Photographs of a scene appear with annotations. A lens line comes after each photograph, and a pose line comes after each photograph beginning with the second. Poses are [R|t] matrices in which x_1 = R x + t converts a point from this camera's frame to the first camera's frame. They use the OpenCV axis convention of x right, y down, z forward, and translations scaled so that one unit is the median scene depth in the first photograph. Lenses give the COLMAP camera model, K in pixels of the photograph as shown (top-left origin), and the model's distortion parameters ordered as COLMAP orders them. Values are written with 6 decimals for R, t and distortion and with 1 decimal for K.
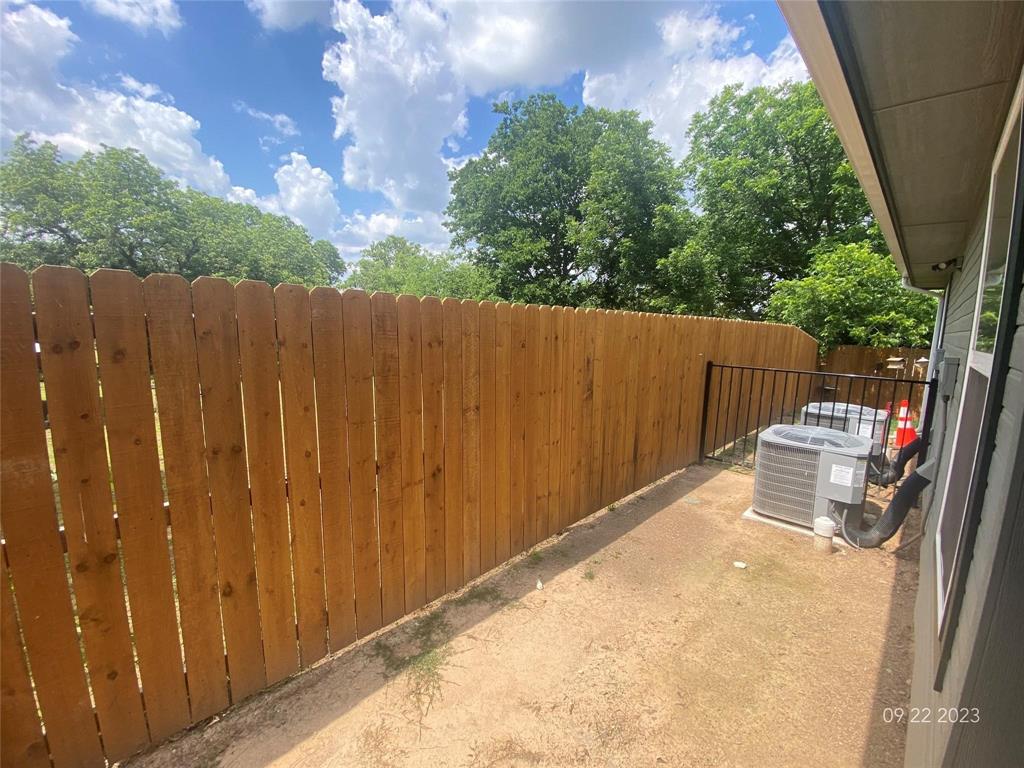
lens RADIAL K [[416.0, 0, 509.3], [0, 416.0, 386.4], [0, 0, 1]] dist [-0.002987, -0.001593]
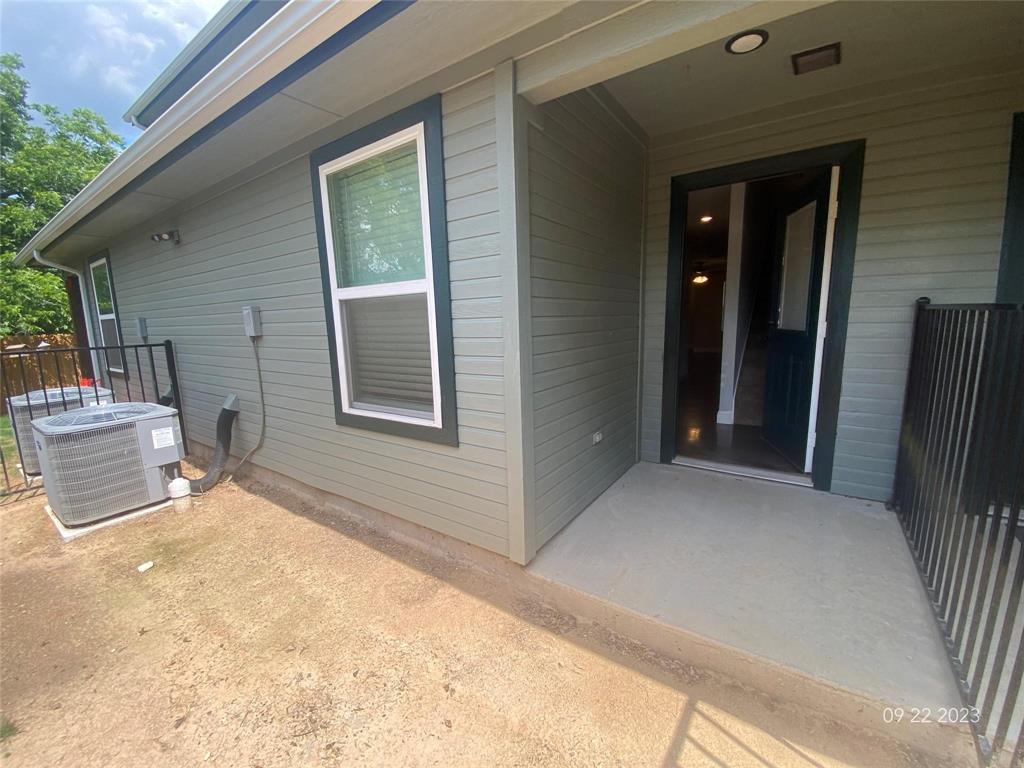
lens RADIAL K [[417.2, 0, 508.0], [0, 417.2, 383.9], [0, 0, 1]] dist [0.000811, -0.001214]
pose [[-0.164280, -0.169611, 0.971722, -0.305992], [0.167696, 0.965964, 0.196957, 0.033669], [-0.972055, 0.195310, -0.130246, 0.326575]]
